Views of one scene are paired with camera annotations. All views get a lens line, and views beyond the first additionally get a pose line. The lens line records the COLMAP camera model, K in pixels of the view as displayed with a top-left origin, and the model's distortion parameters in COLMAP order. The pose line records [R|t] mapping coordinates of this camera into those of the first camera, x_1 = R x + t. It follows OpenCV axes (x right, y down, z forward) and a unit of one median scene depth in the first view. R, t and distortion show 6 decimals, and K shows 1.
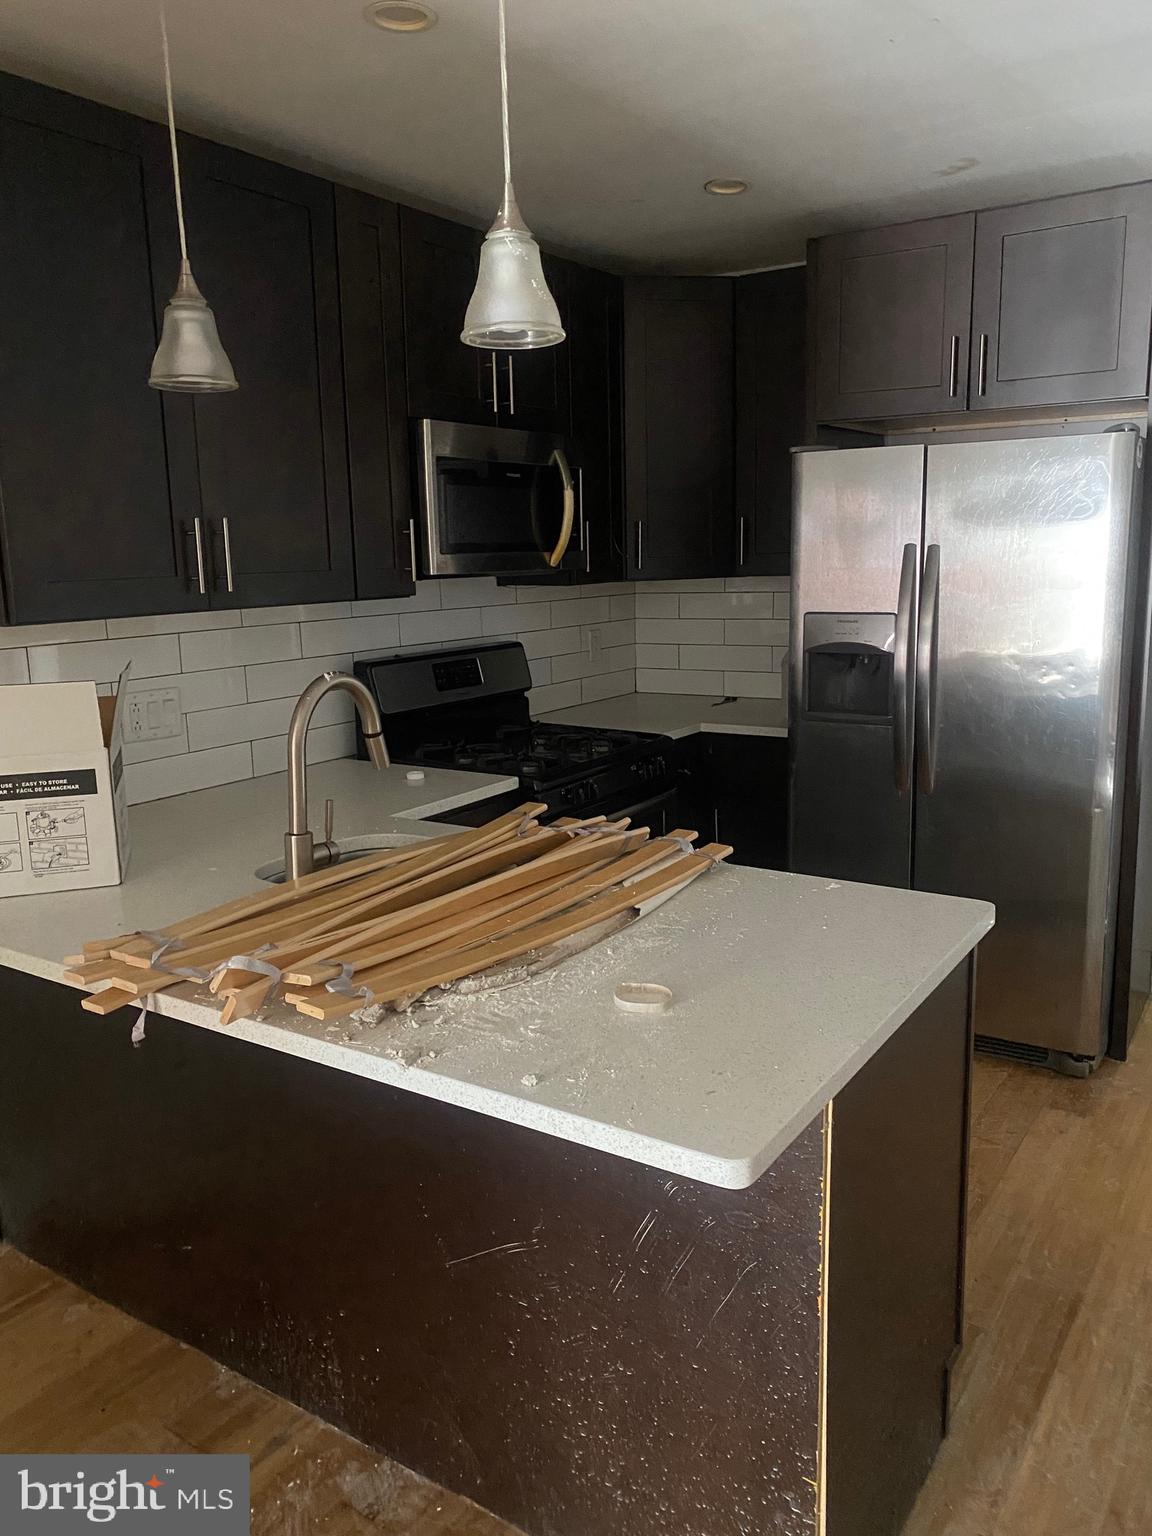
lens RADIAL K [[1140.5, 0, 567.7], [0, 1140.5, 761.8], [0, 0, 1]] dist [0.038010, -0.009734]
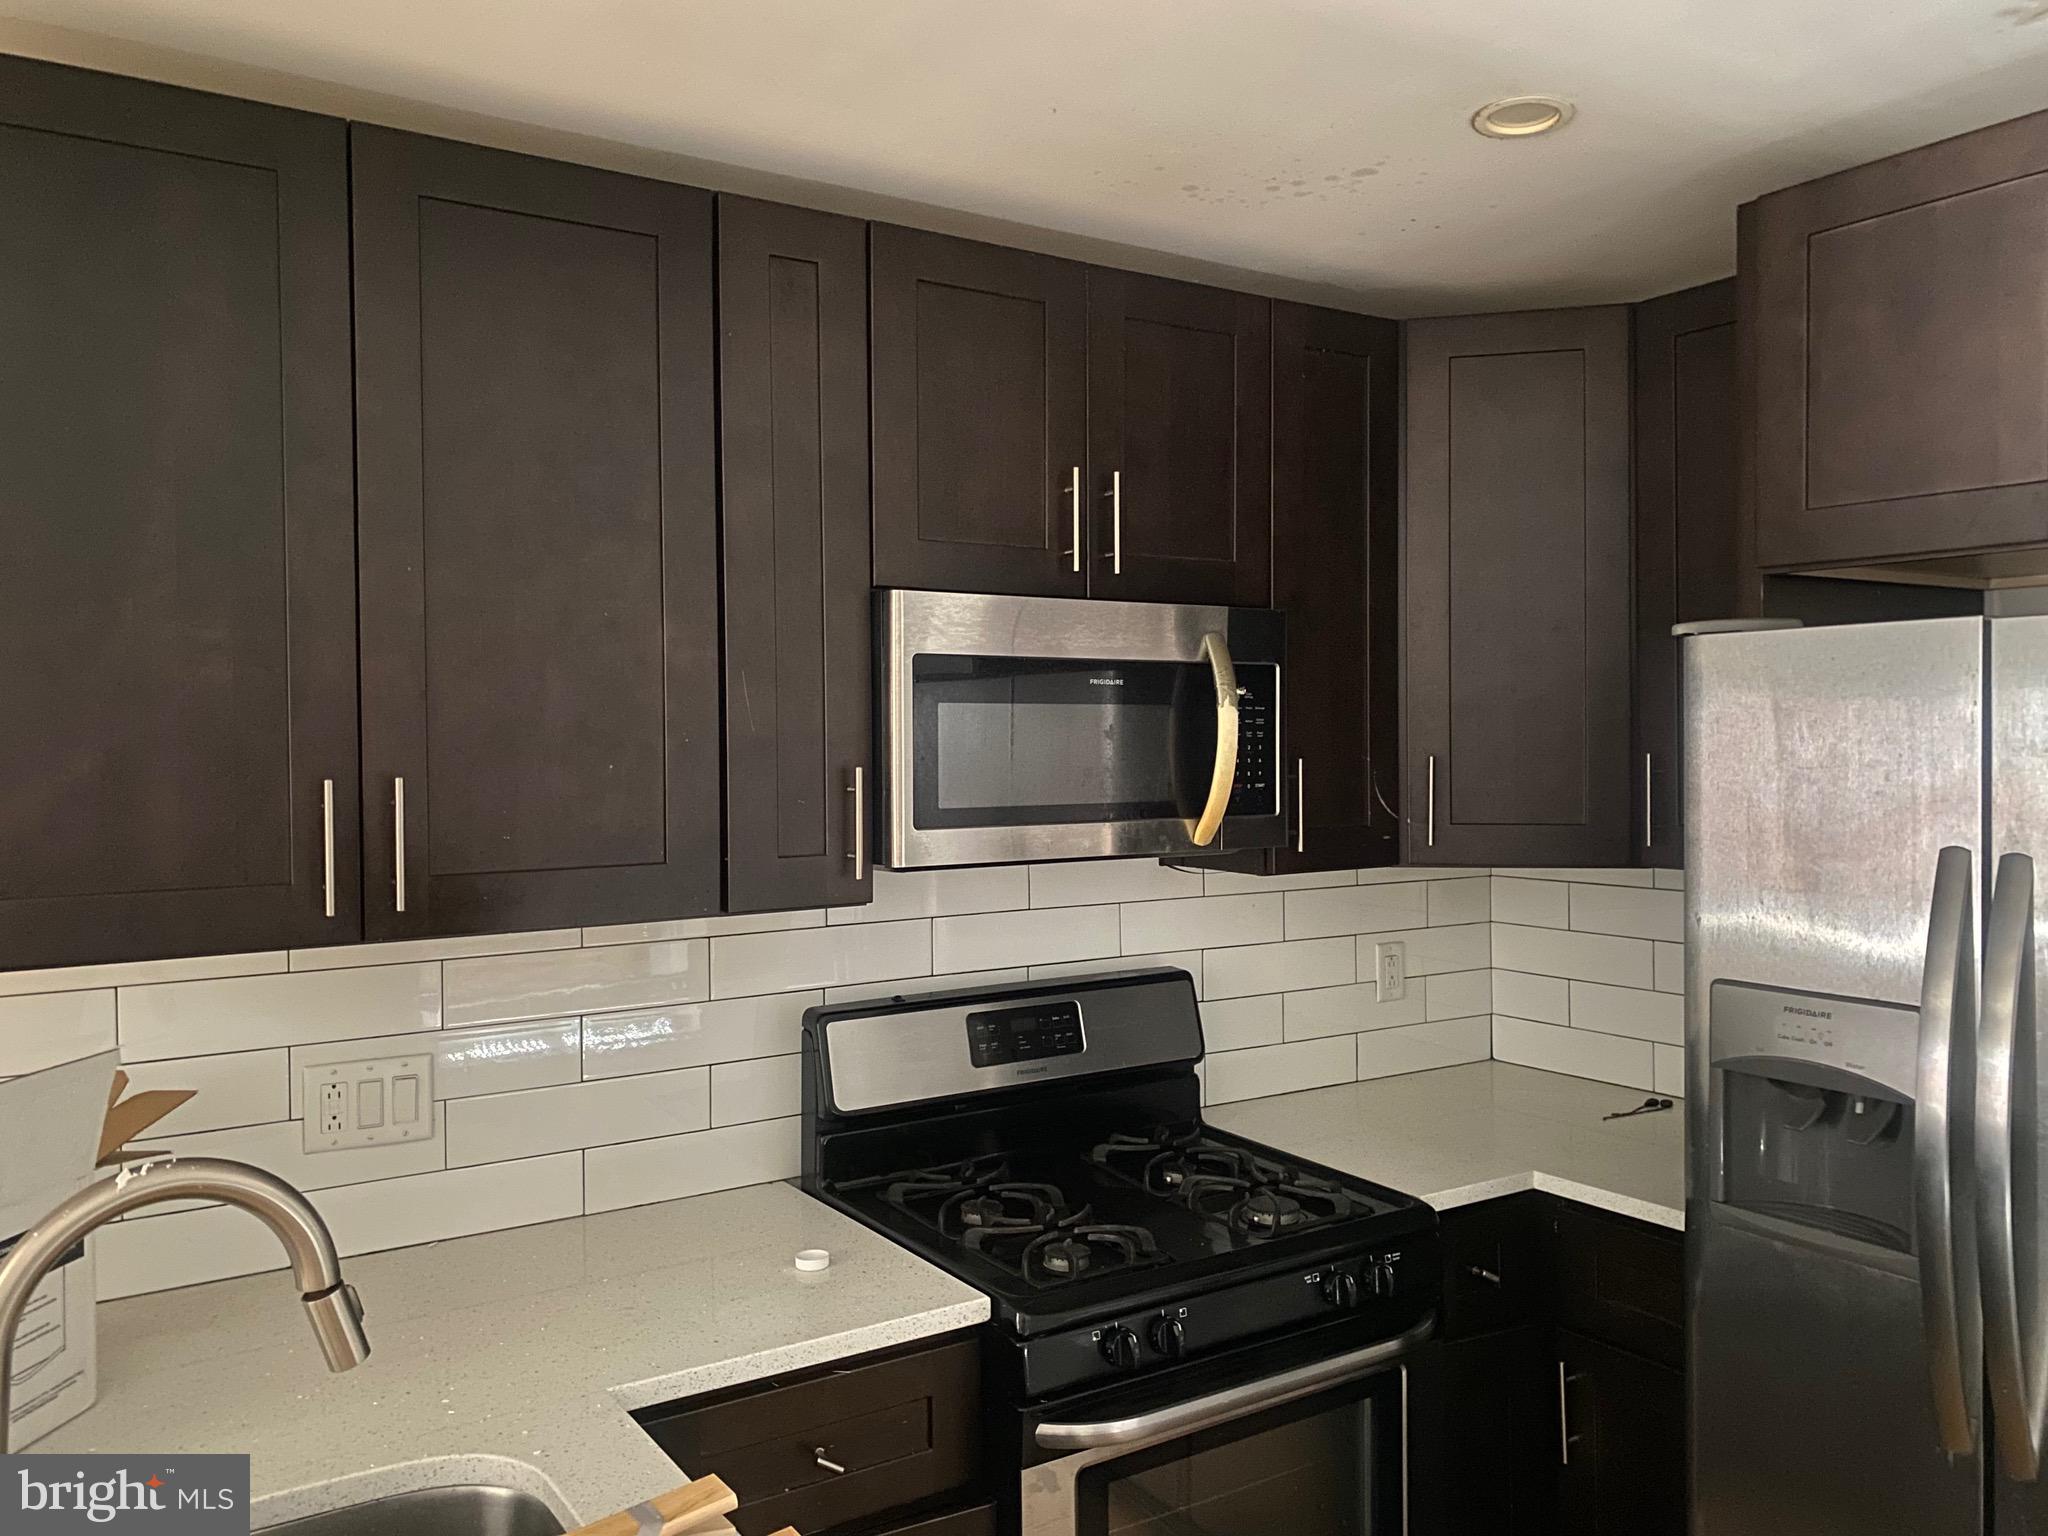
lens RADIAL K [[1520.7, 0, 1017.4], [0, 1520.7, 760.7], [0, 0, 1]] dist [0.038010, -0.009734]
pose [[0.922343, 0.022998, -0.385688, 0.189239], [-0.088748, 0.984147, -0.153551, -0.100030], [0.376043, 0.175855, 0.909762, 0.342124]]
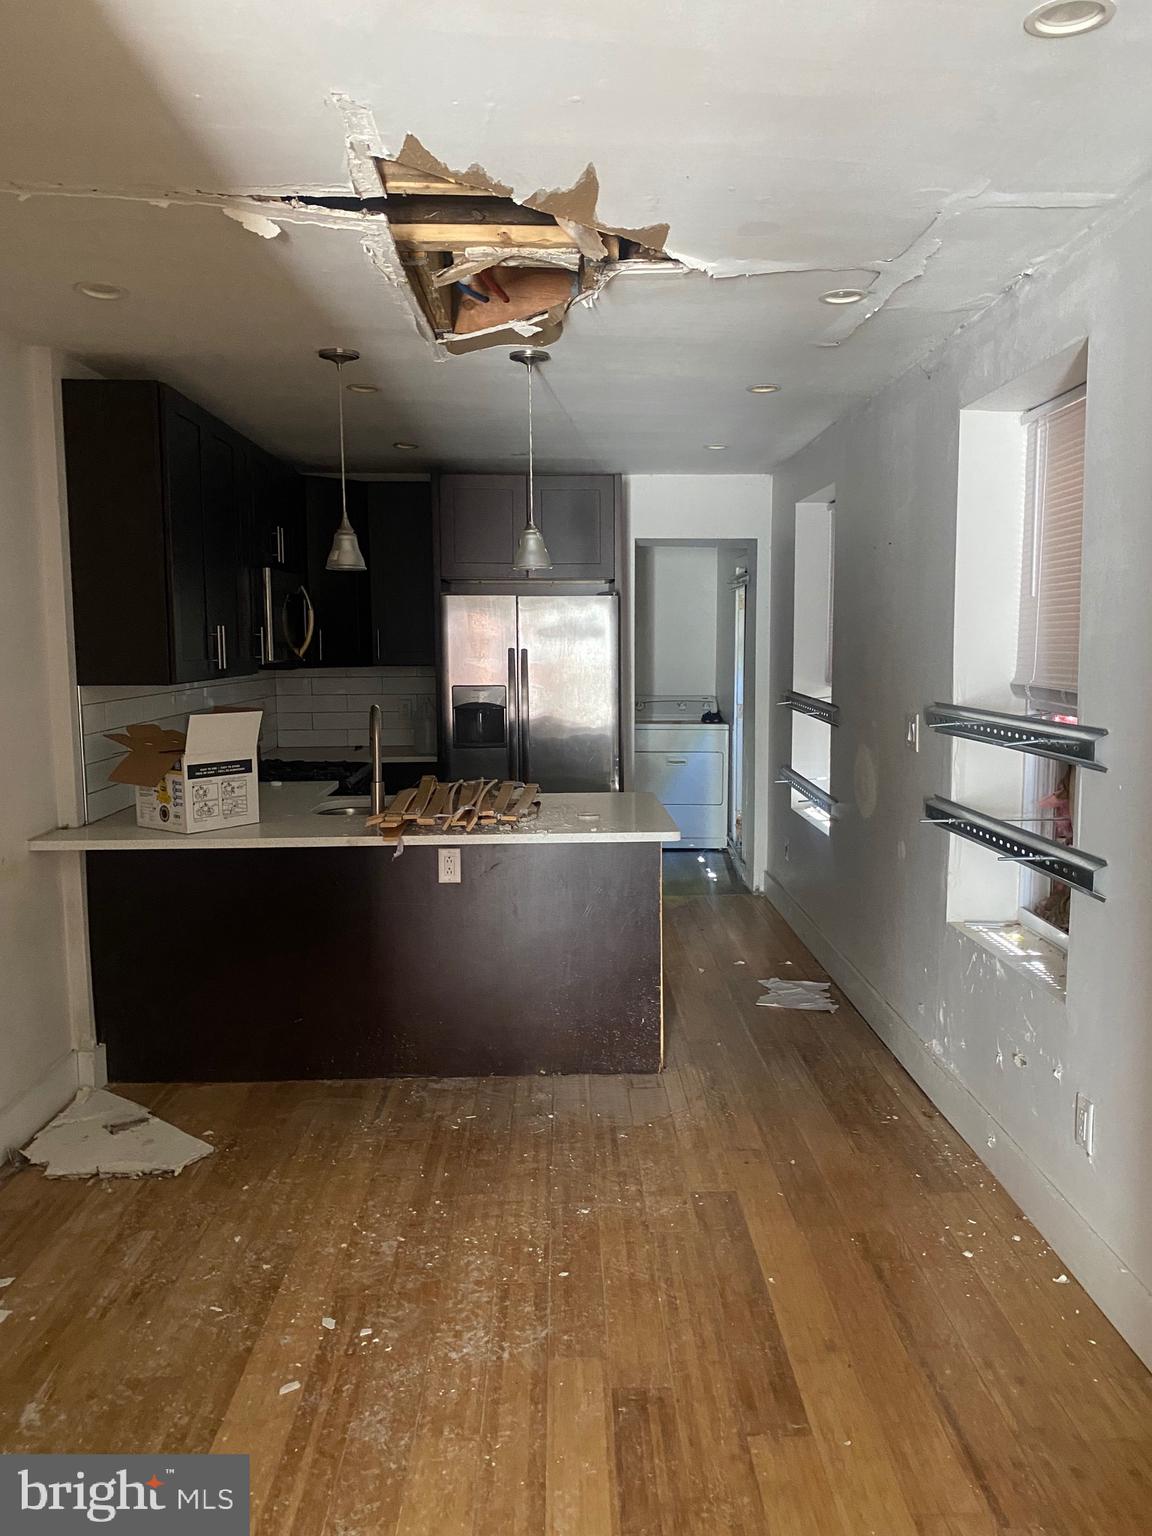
lens RADIAL K [[1140.5, 0, 582.2], [0, 1140.5, 770.5], [0, 0, 1]] dist [0.038010, -0.009734]
pose [[0.807036, -0.041714, 0.589027, -0.666015], [0.088899, 0.994716, -0.051358, 0.104055], [-0.583772, 0.093812, 0.806479, -0.500489]]
